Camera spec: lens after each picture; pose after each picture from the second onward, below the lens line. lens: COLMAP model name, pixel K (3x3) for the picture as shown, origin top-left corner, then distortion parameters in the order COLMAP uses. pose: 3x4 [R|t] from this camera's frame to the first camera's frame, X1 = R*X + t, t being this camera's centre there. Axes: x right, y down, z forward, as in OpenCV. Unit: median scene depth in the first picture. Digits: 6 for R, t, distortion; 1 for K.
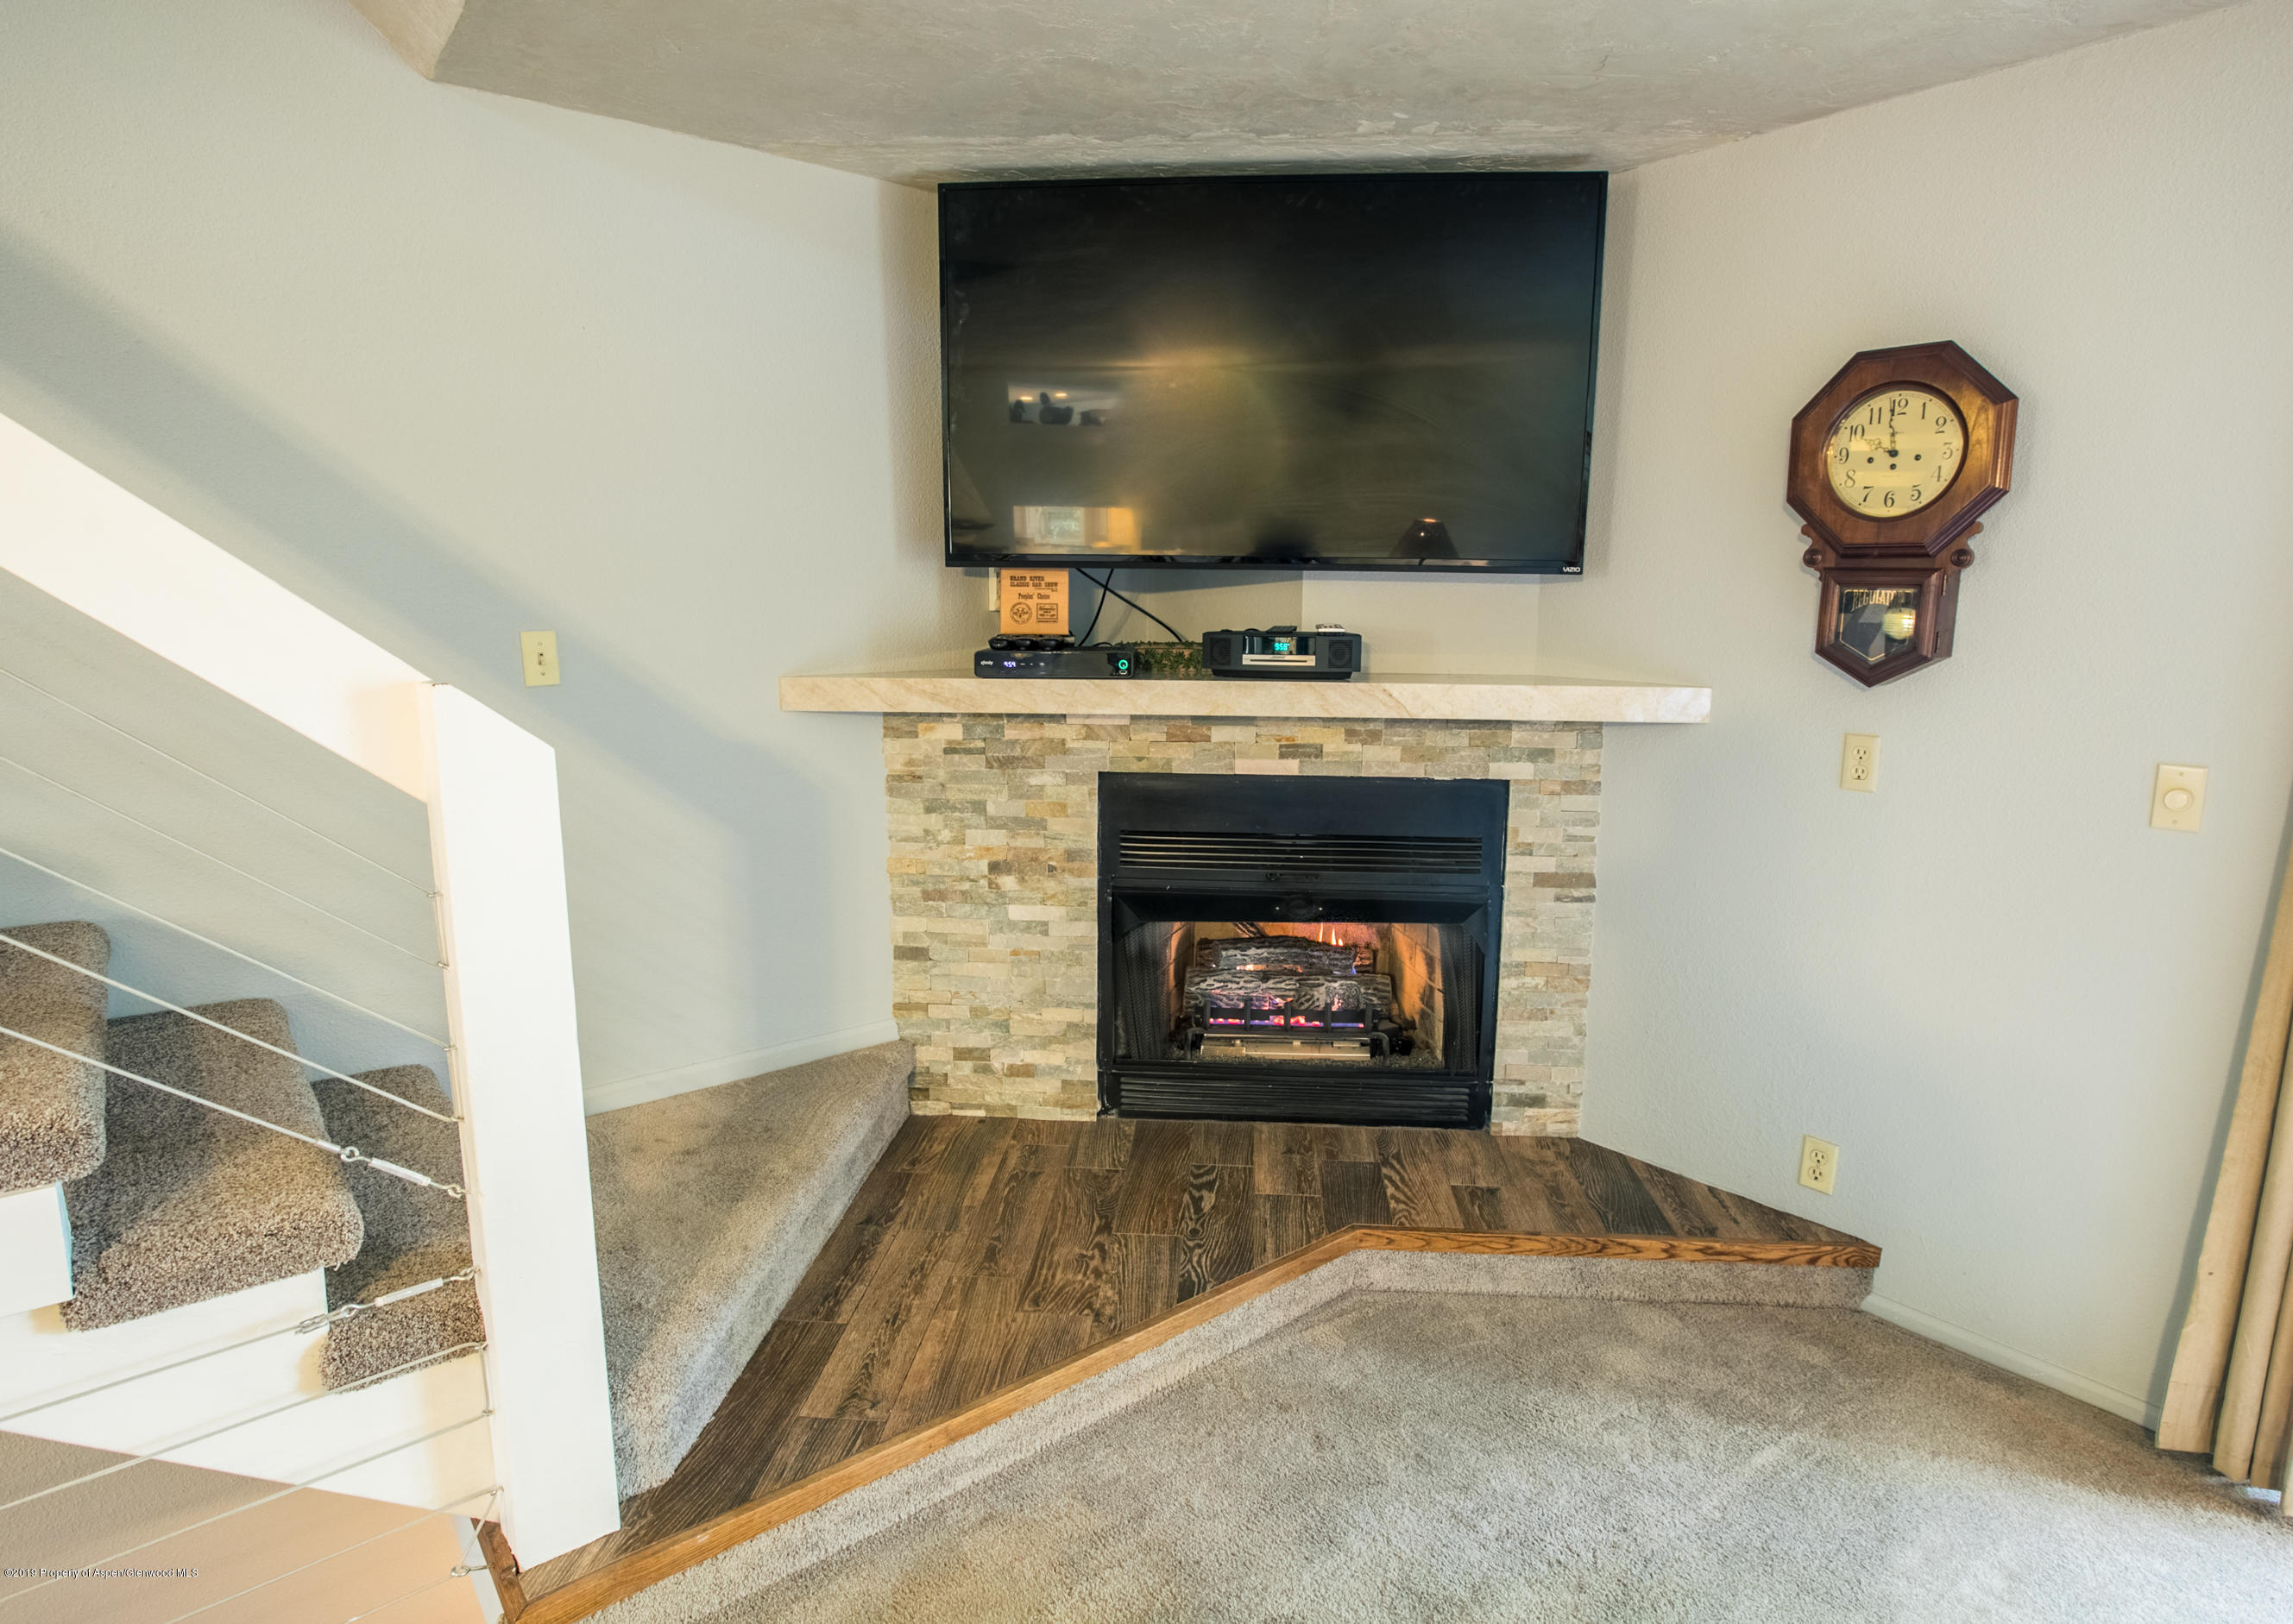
lens RADIAL K [[1225.7, 0, 1143.9], [0, 1225.7, 778.1], [0, 0, 1]] dist [-0.059449, 0.041735]
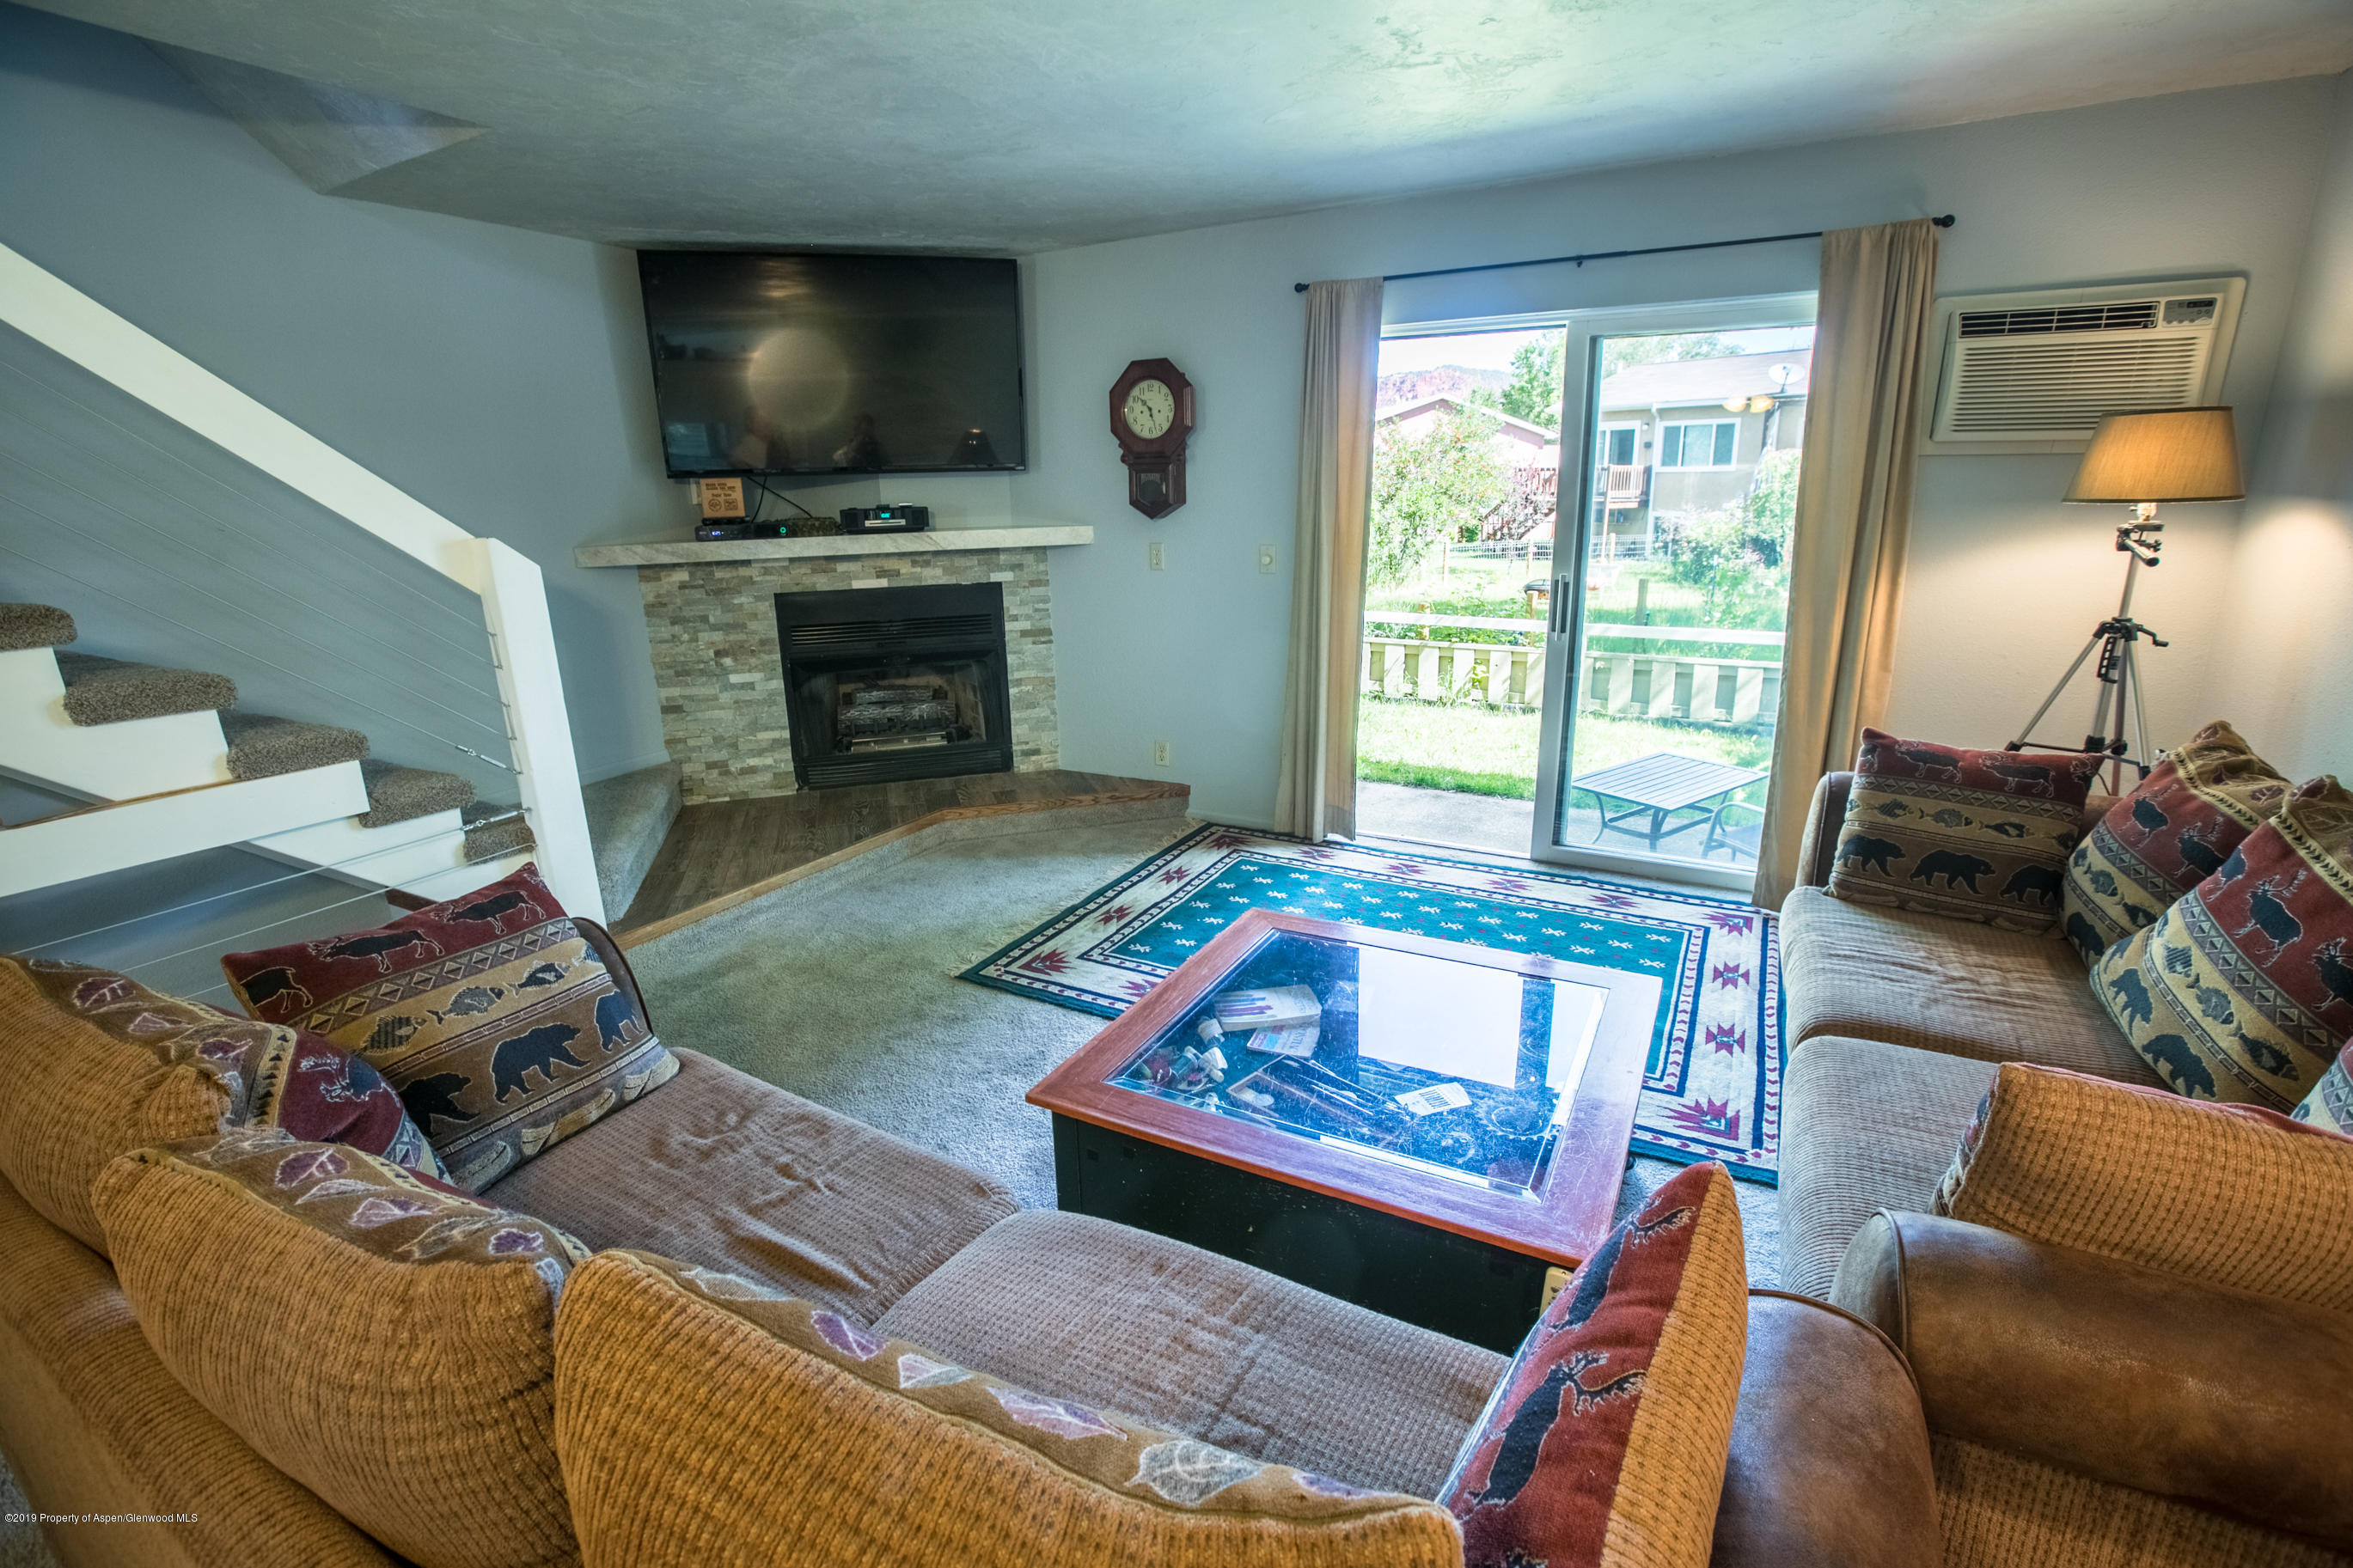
lens RADIAL K [[1116.8, 0, 1176.5], [0, 1116.8, 784.0], [0, 0, 1]] dist [-0.042698, 0.022906]
pose [[0.933940, -0.122947, 0.335619, -0.066239], [0.085476, 0.988559, 0.124280, 0.118226], [-0.347059, -0.087383, 0.933763, -0.729402]]
